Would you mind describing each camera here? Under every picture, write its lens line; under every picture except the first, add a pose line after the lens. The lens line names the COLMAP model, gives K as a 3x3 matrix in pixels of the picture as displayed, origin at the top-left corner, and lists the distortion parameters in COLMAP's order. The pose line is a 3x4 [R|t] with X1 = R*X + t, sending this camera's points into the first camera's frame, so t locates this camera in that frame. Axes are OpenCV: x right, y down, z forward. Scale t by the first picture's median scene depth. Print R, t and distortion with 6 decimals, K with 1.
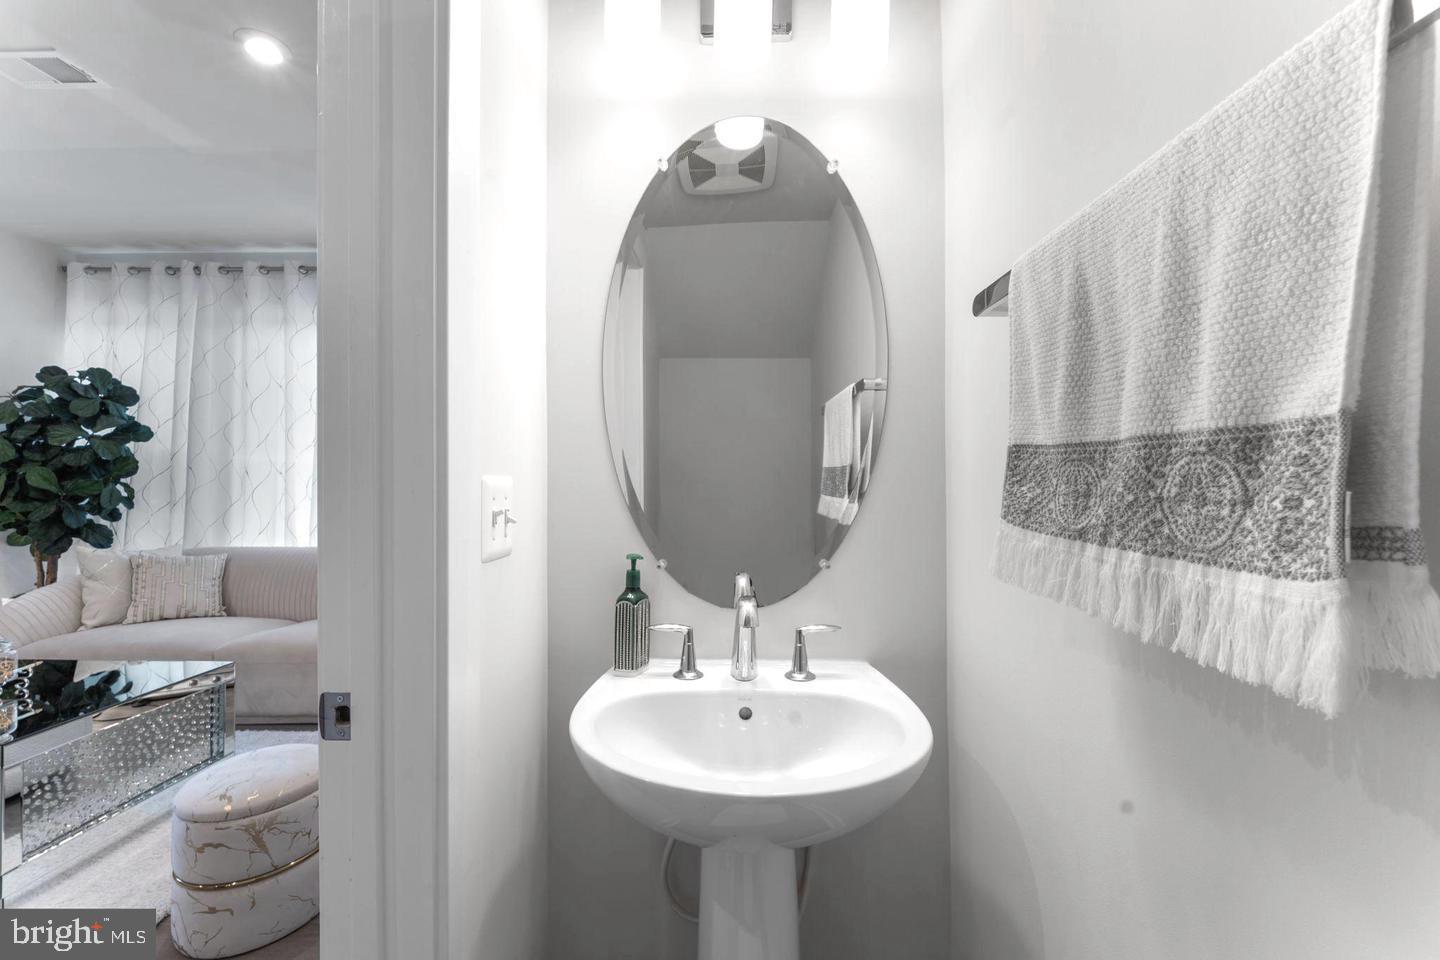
lens RADIAL K [[580.8, 0, 721.5], [0, 580.8, 474.9], [0, 0, 1]] dist [0.001273, 0.000104]
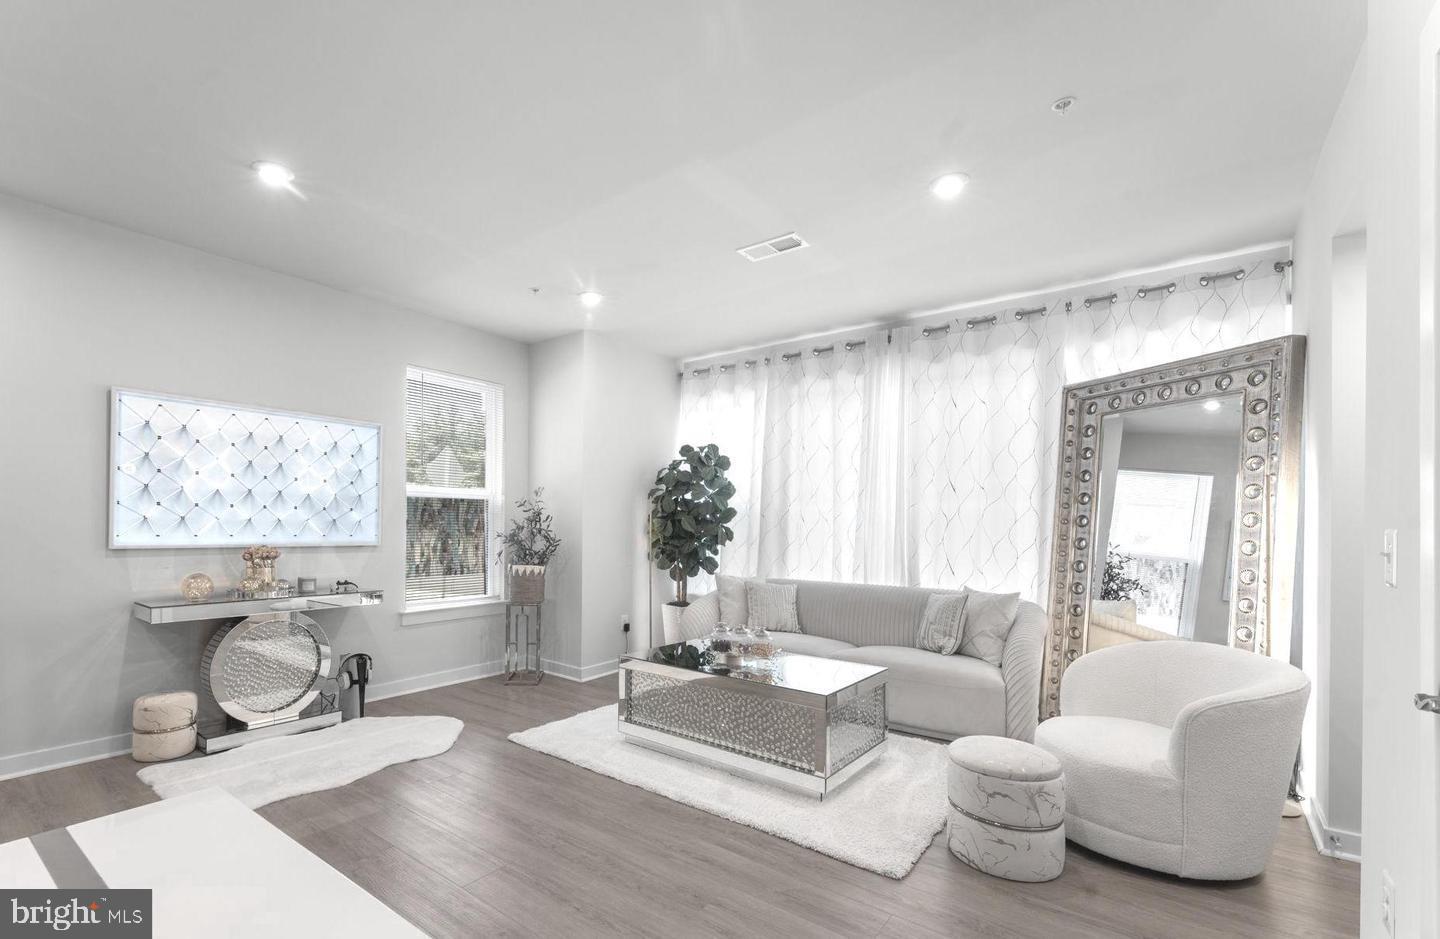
lens RADIAL K [[626.1, 0, 715.6], [0, 626.1, 527.2], [0, 0, 1]] dist [0.000758, 0.000003]
pose [[0.758717, 0.010420, -0.651337, -0.095844], [-0.006301, 0.999943, 0.008658, 0.000676], [0.651390, -0.002465, 0.758739, -0.121126]]
